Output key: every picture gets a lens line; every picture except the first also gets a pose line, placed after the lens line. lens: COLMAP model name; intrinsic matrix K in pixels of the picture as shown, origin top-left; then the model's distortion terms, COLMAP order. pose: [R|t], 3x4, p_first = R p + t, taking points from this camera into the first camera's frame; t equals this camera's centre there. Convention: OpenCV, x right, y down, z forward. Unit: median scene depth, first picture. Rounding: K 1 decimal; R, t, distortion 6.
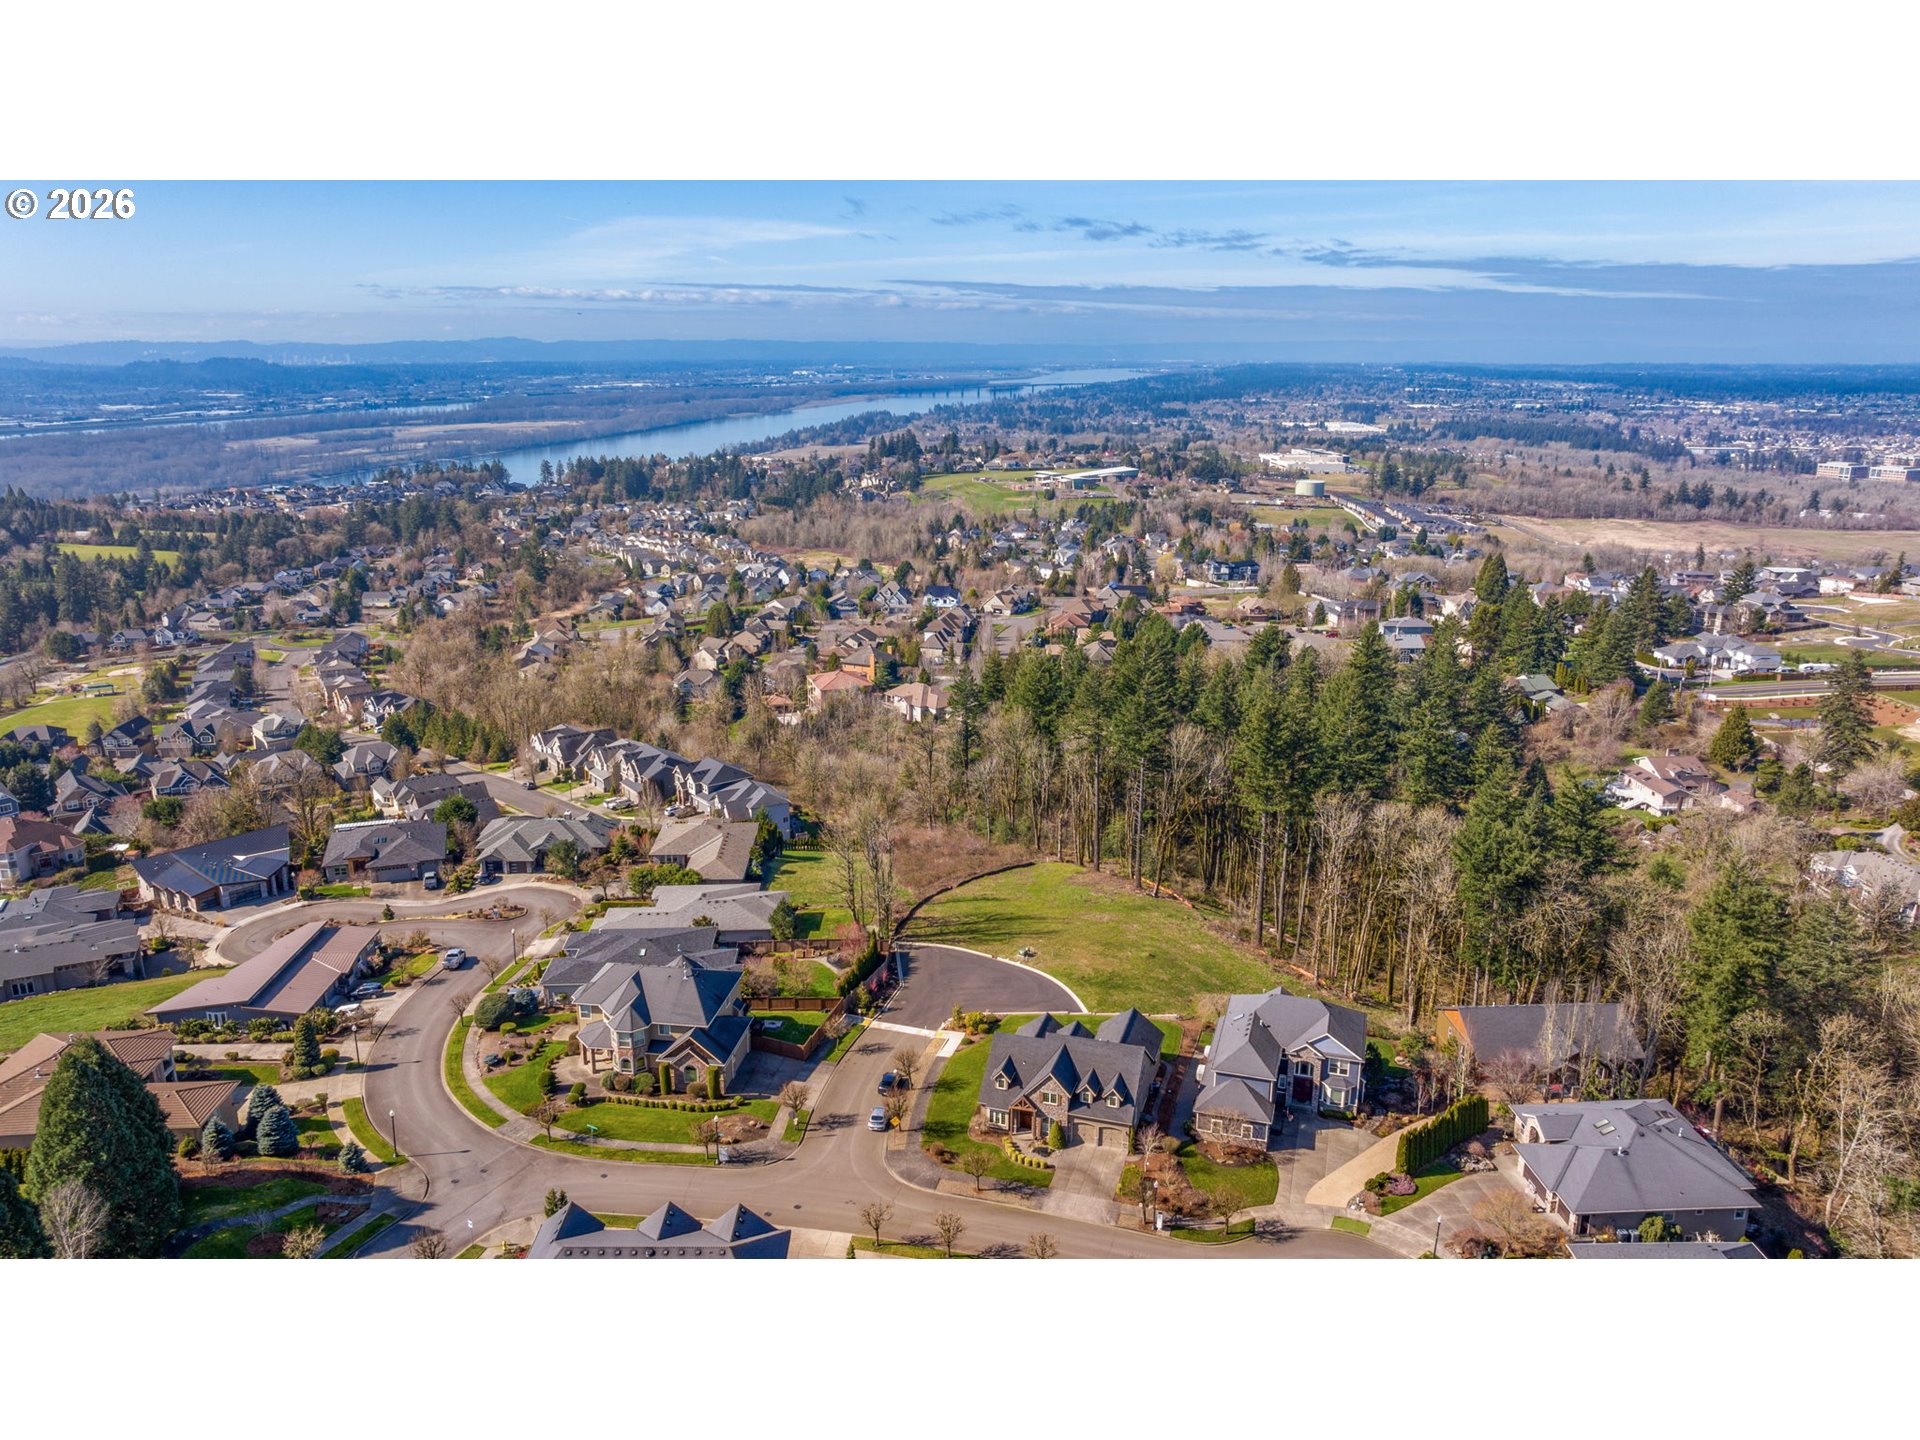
lens RADIAL K [[1359.1, 0, 986.7], [0, 1359.1, 721.1], [0, 0, 1]] dist [-0.037150, 0.033216]
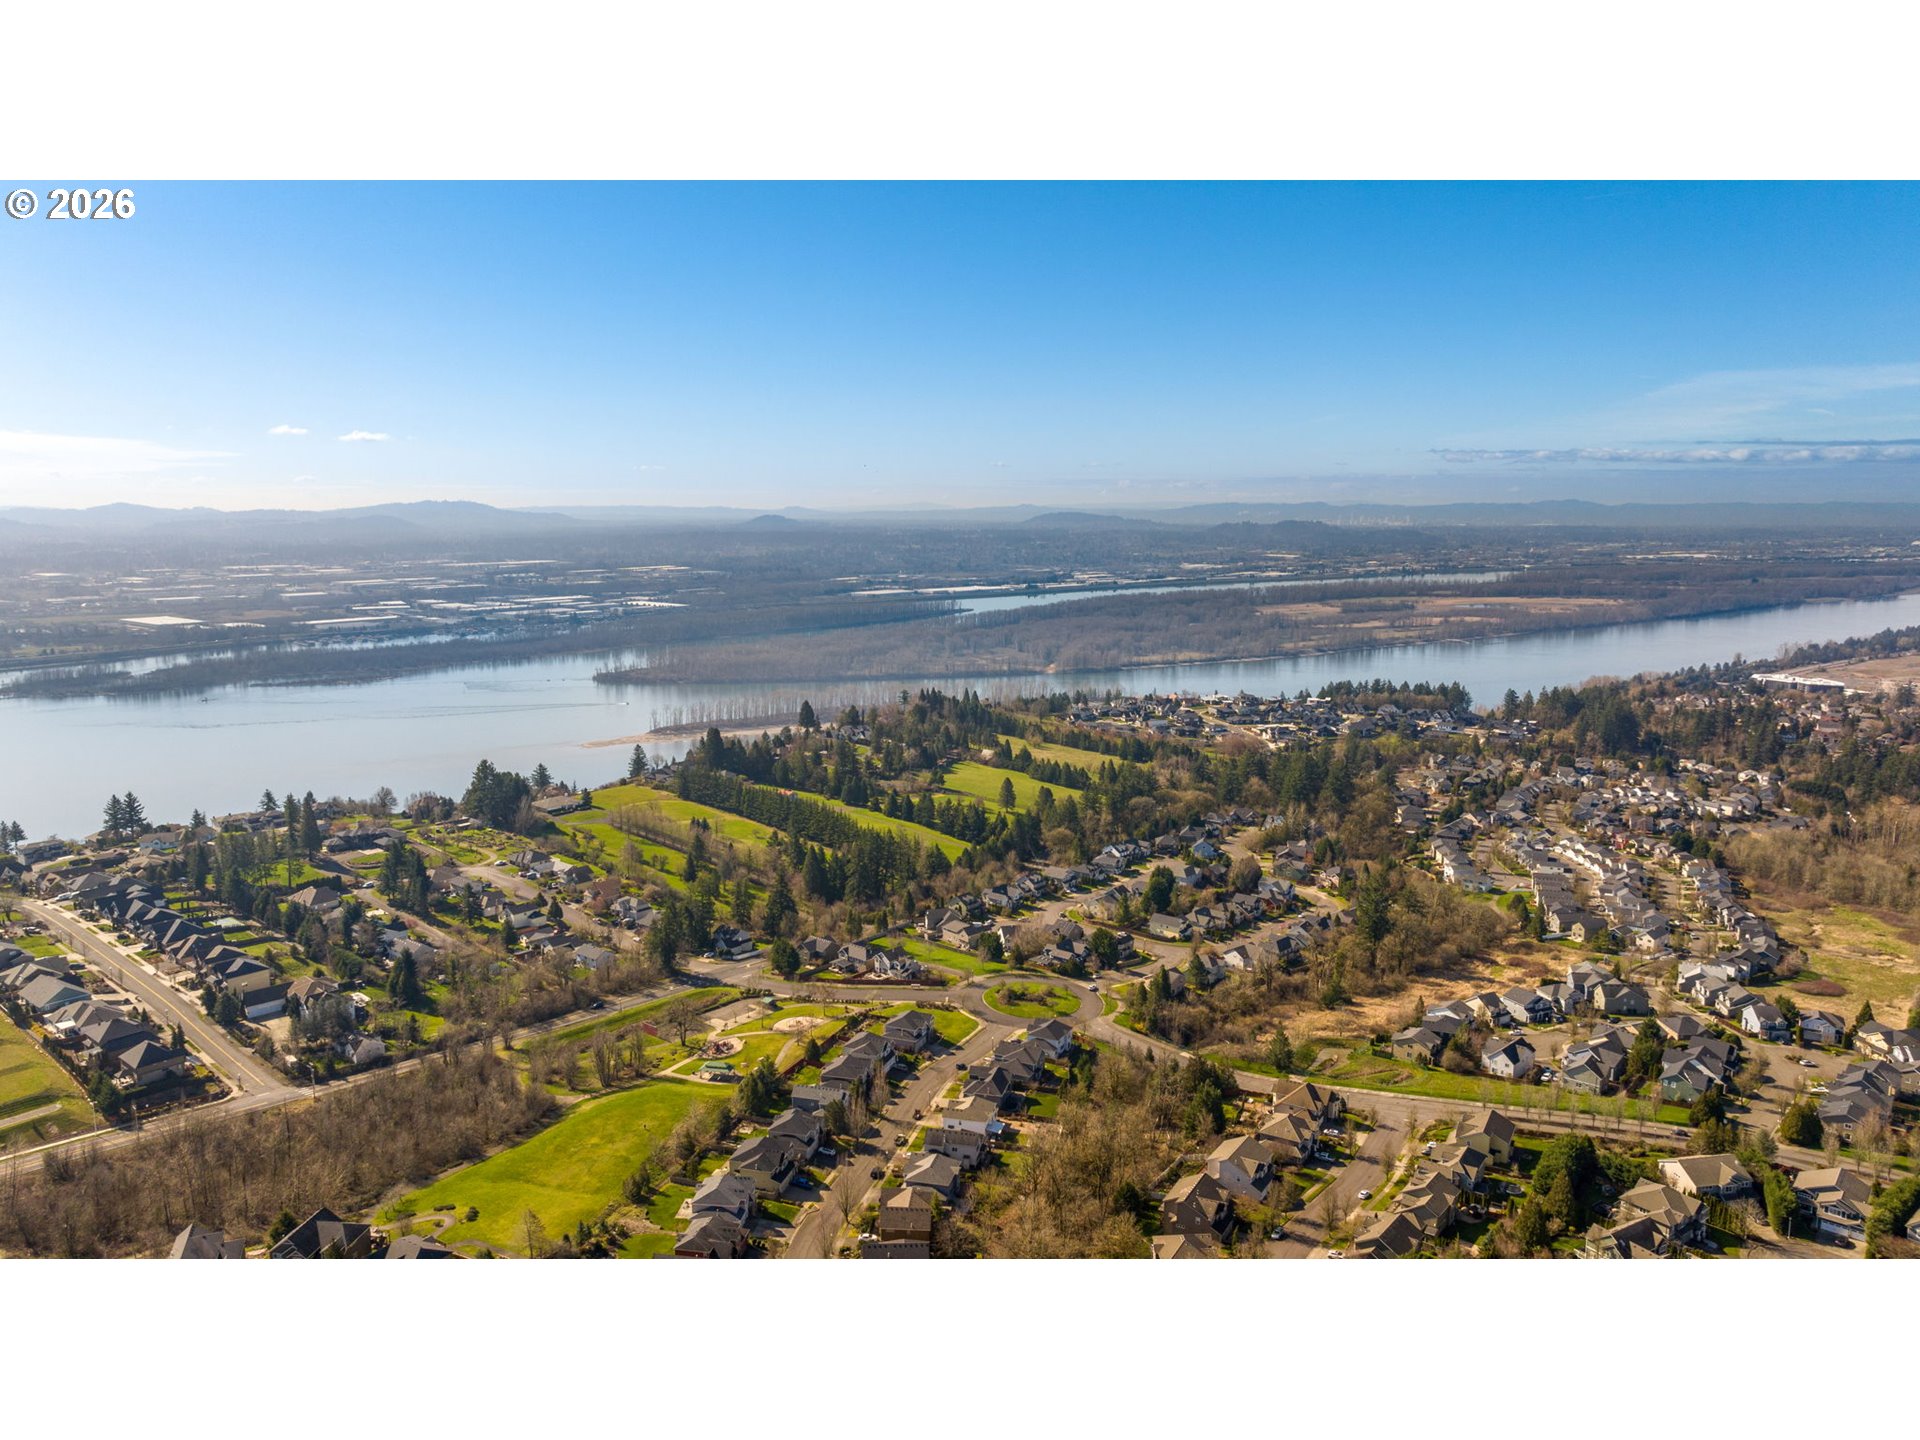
lens RADIAL K [[1322.3, 0, 991.2], [0, 1322.3, 719.2], [0, 0, 1]] dist [-0.007987, -0.003247]
pose [[0.733668, 0.111524, -0.670293, -0.011797], [-0.181326, 0.982802, -0.034951, -0.082661], [0.654868, 0.147184, 0.741273, 0.174845]]
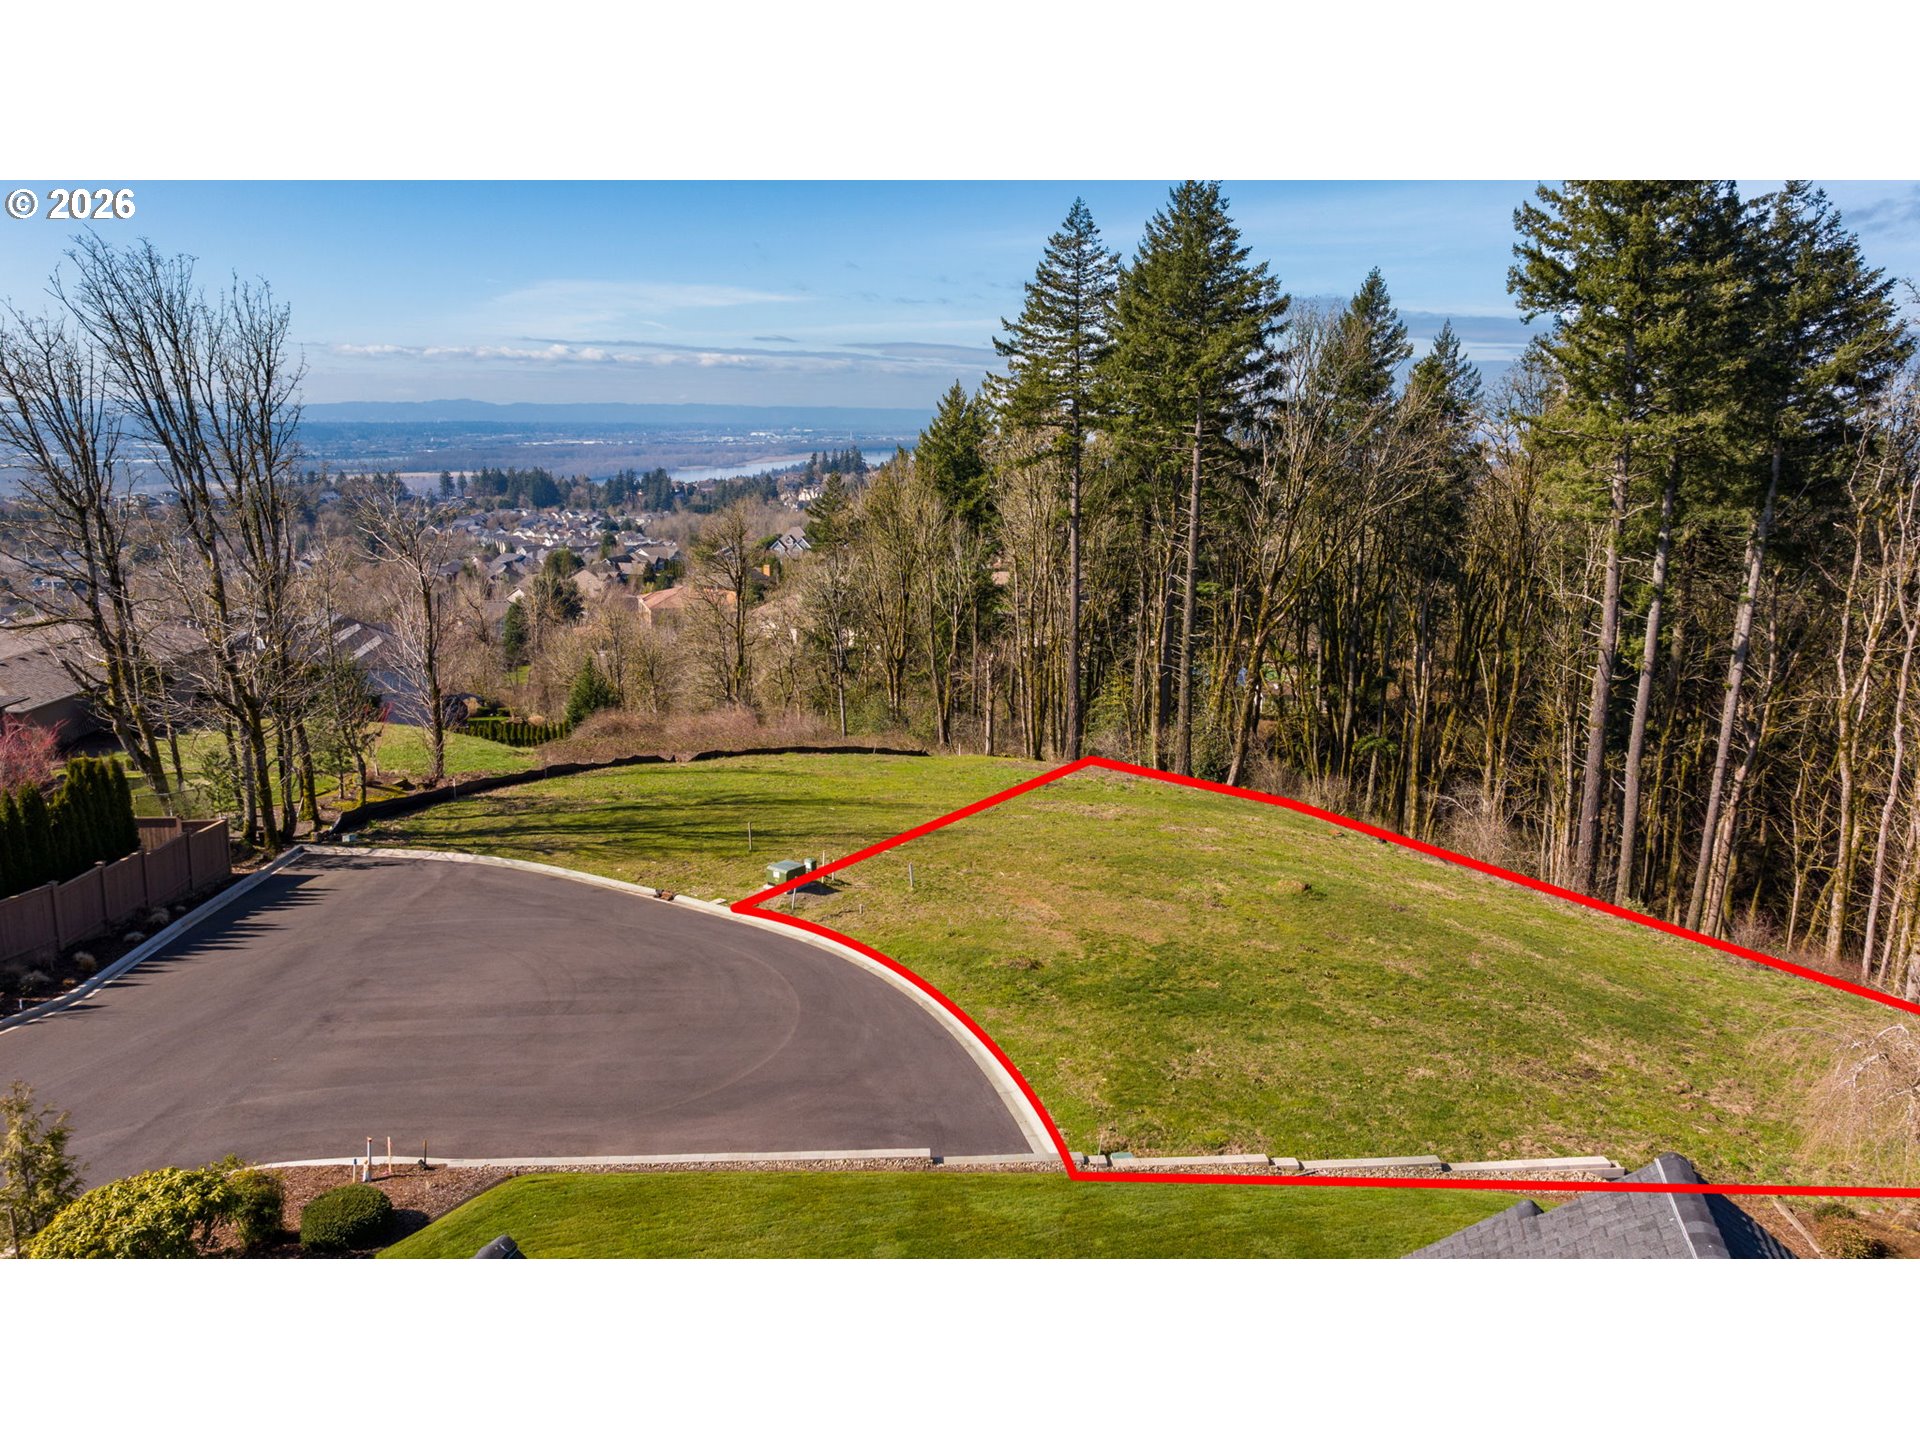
lens RADIAL K [[1365.2, 0, 960.0], [0, 1365.2, 720.0], [0, 0, 1]] dist [-0.006591, -0.001334]
pose [[0.999978, -0.000262, 0.006605, 0.007464], [0.000633, 0.998422, -0.056161, 0.020974], [-0.006579, 0.056164, 0.998400, 0.101529]]
